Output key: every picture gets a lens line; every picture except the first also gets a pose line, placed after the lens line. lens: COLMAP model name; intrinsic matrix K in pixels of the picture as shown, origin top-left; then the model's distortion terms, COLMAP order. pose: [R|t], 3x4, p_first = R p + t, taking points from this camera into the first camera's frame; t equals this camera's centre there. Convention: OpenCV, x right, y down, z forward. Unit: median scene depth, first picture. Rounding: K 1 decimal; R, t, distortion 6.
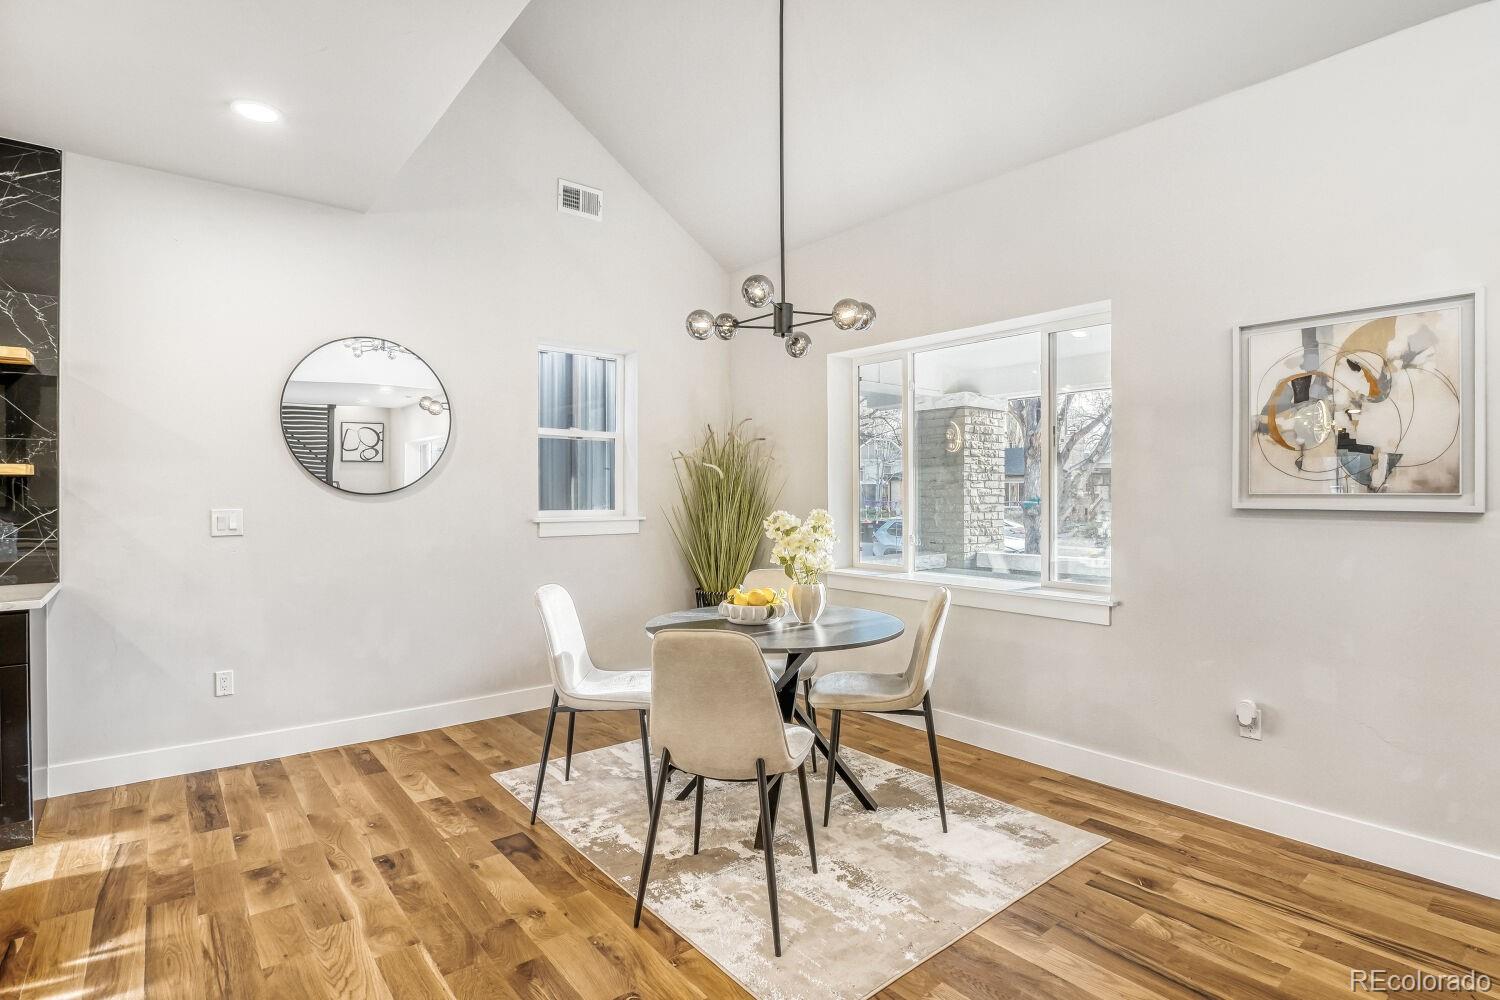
lens RADIAL K [[730.7, 0, 753.4], [0, 730.7, 491.0], [0, 0, 1]] dist [-0.003108, -0.000278]
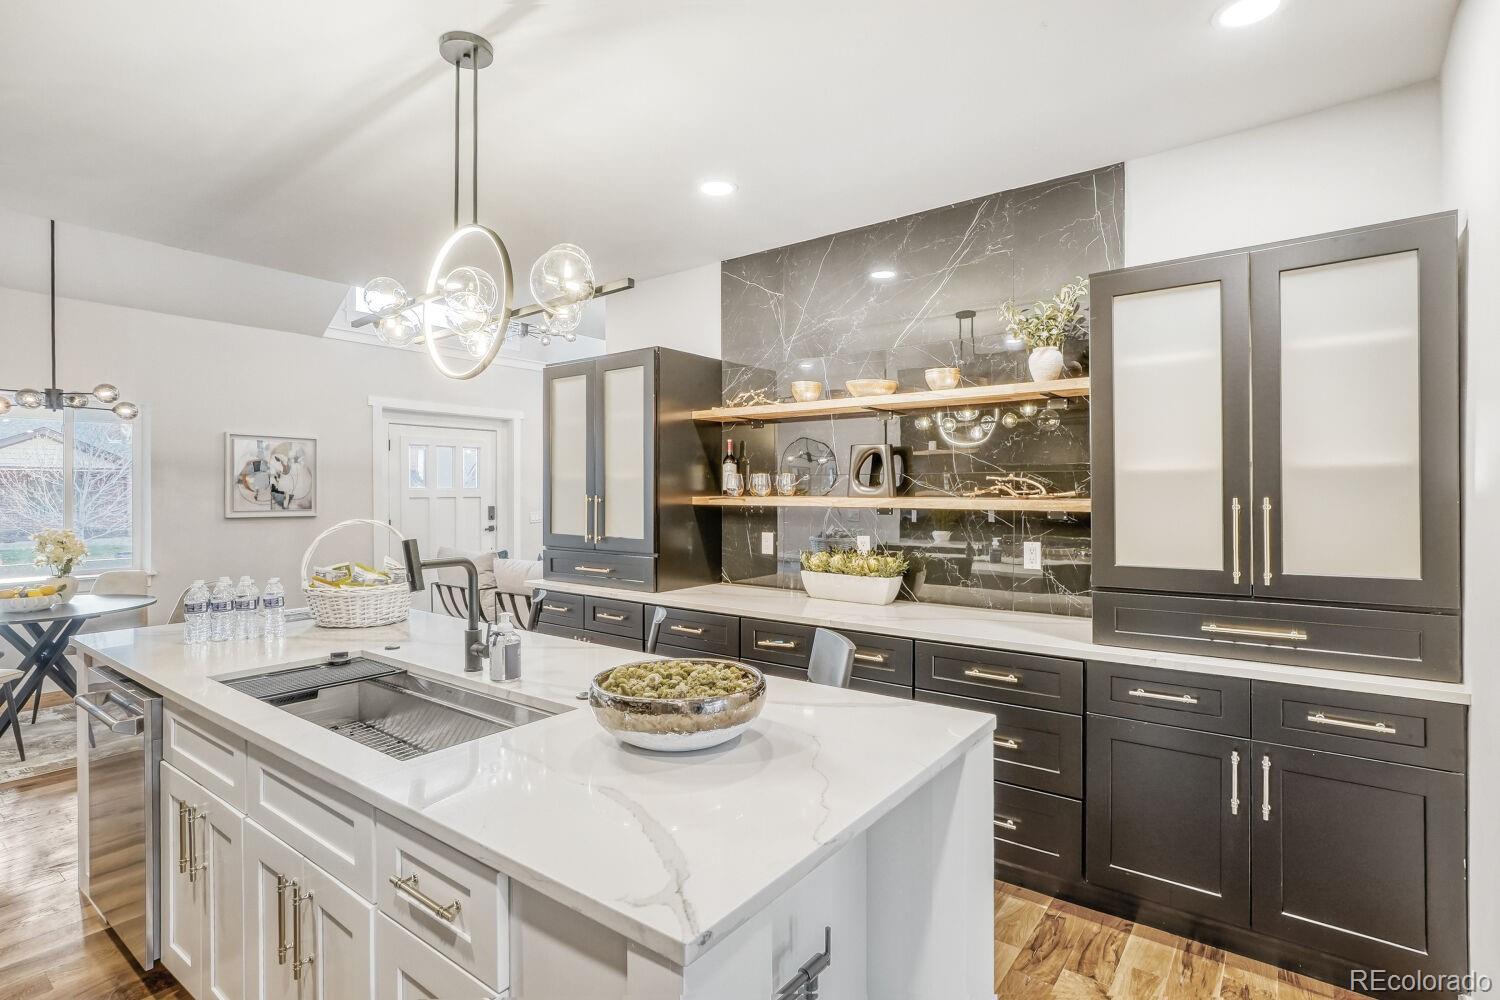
lens RADIAL K [[730.7, 0, 753.8], [0, 730.7, 495.3], [0, 0, 1]] dist [-0.003108, -0.000278]
pose [[-0.218612, -0.003066, 0.975807, -1.965336], [0.005066, 0.999978, 0.004277, -0.049445], [-0.975799, 0.005878, -0.218592, -0.050408]]
